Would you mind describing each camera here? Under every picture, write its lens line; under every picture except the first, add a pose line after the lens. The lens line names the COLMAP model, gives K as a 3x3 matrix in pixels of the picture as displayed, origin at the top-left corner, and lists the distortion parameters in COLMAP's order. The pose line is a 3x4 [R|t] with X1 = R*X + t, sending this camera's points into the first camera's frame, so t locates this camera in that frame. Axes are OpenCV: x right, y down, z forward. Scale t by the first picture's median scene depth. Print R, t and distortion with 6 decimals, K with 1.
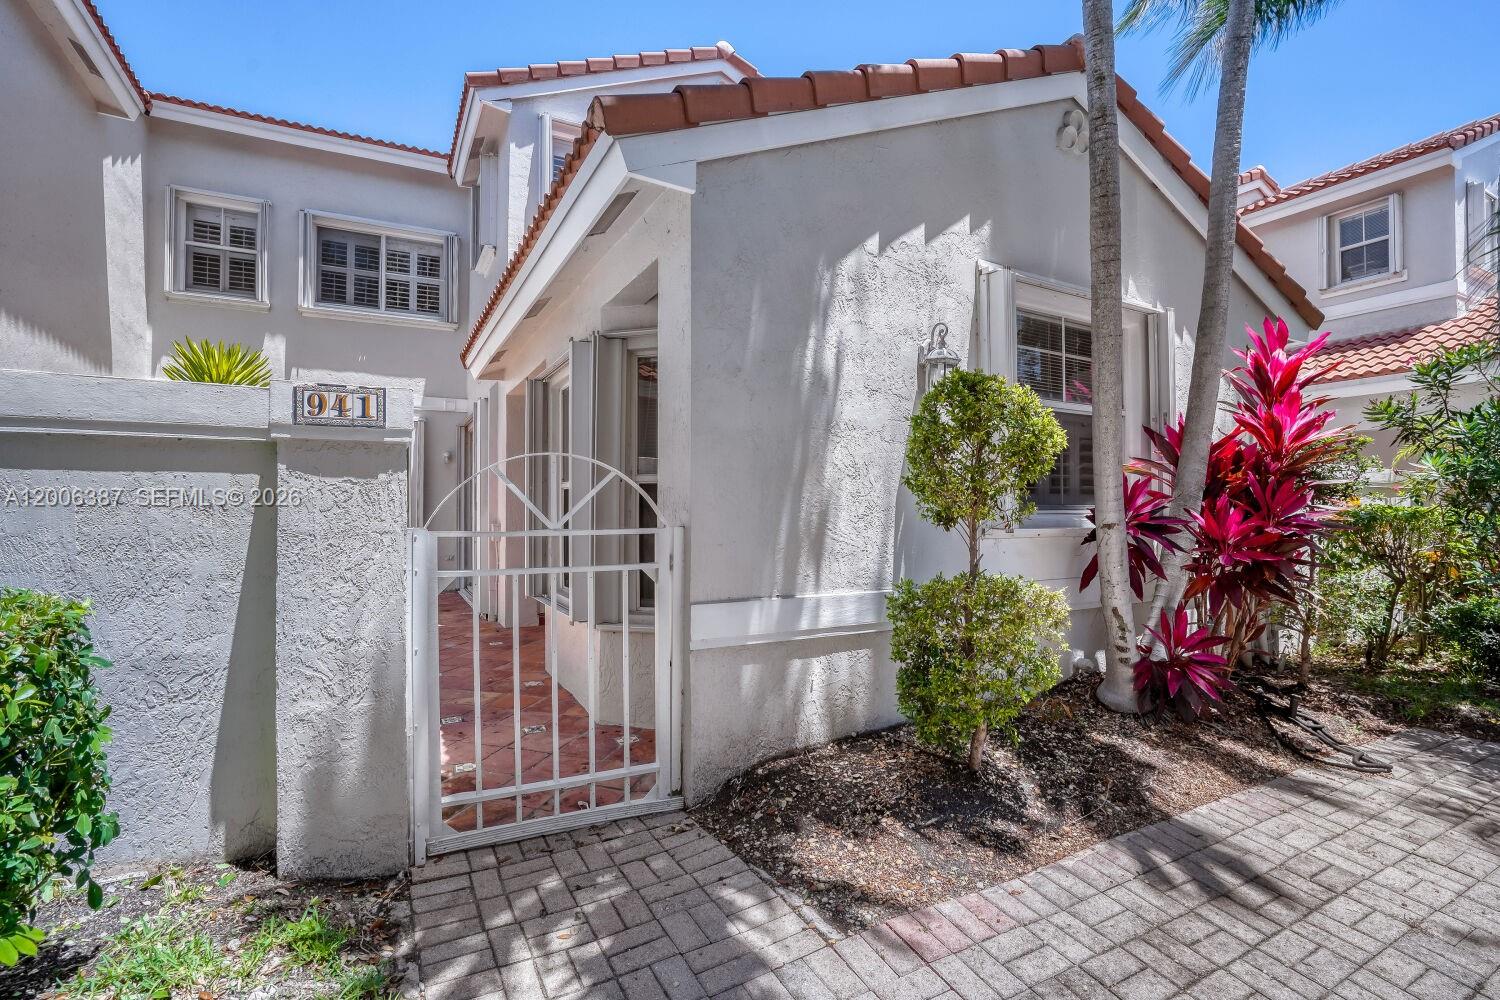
lens RADIAL K [[699.4, 0, 744.2], [0, 699.4, 512.7], [0, 0, 1]] dist [-0.019577, 0.002441]
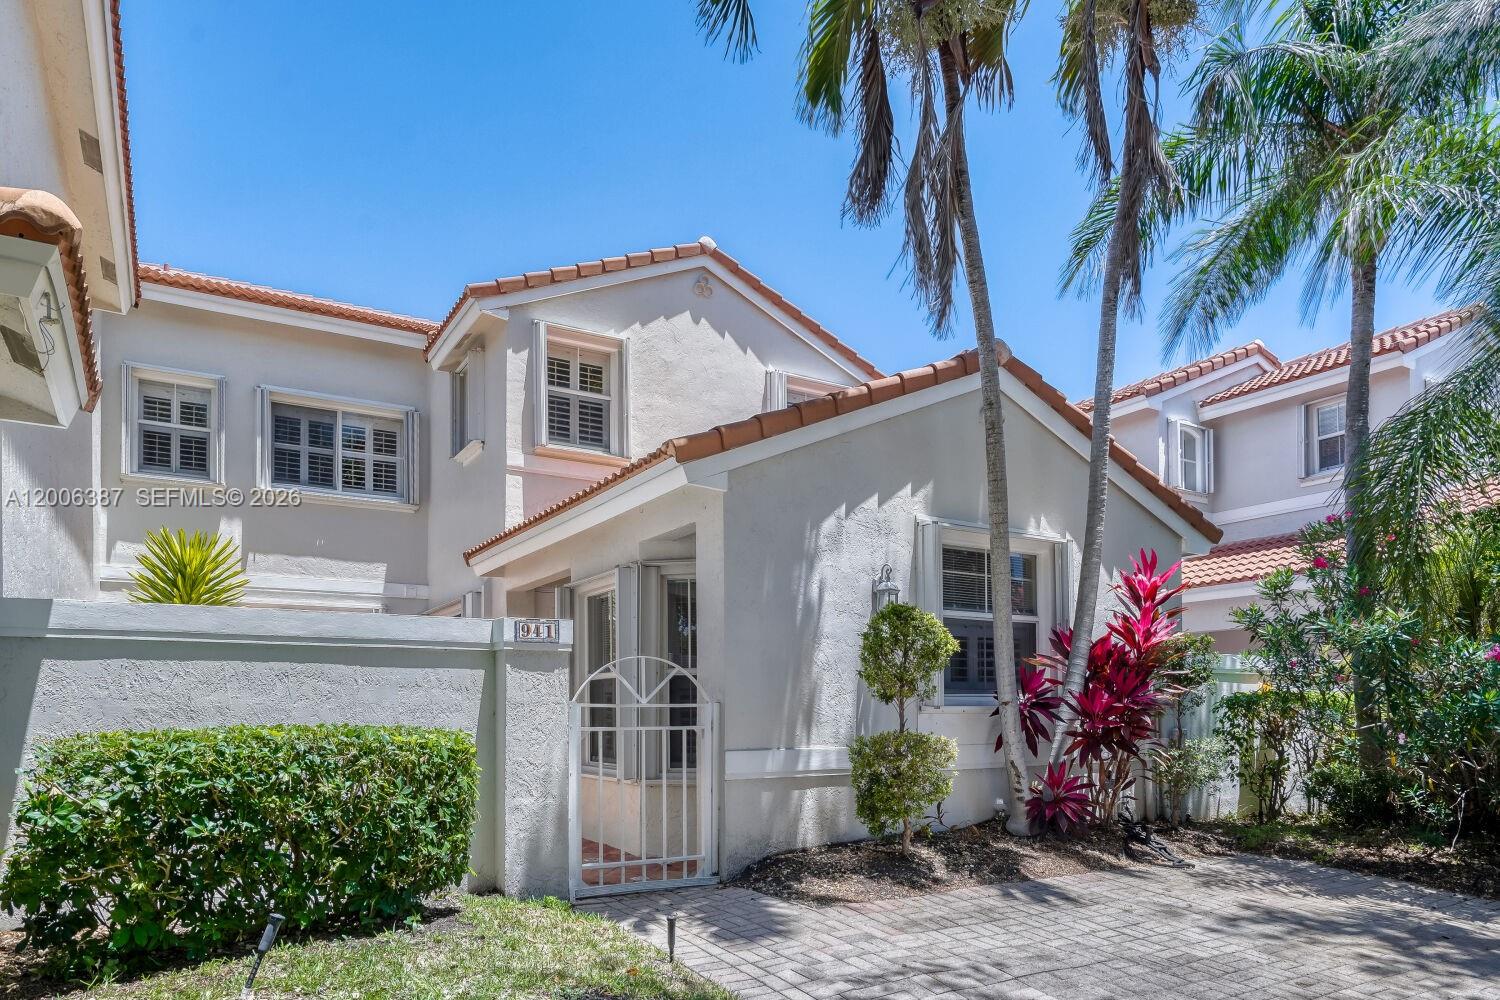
lens RADIAL K [[978.1, 0, 743.6], [0, 978.1, 707.9], [0, 0, 1]] dist [0.023018, -0.005578]
pose [[0.998577, -0.004202, 0.053163, -0.119452], [0.004542, 0.999970, -0.006275, 0.037364], [-0.053135, 0.006508, 0.998566, -0.947611]]
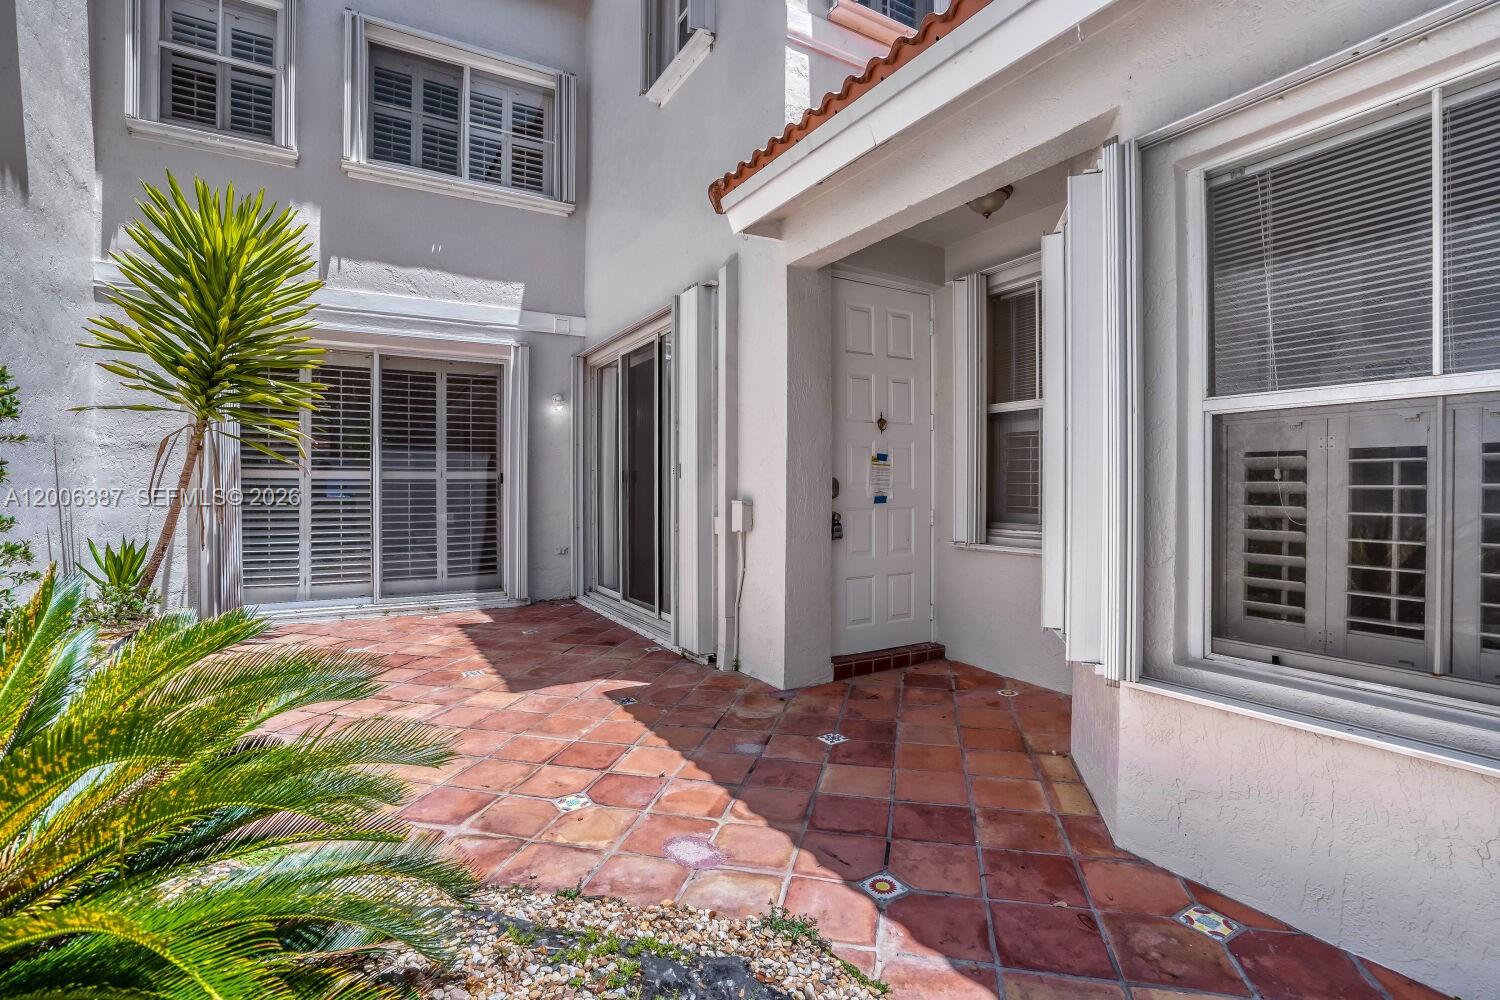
lens RADIAL K [[705.1, 0, 759.4], [0, 705.1, 493.1], [0, 0, 1]] dist [-0.033083, 0.009643]
pose [[0.998103, -0.000446, 0.061568, -0.744651], [-0.000124, 0.999957, 0.009241, 0.007572], [-0.061569, -0.009231, 0.998060, 0.834149]]
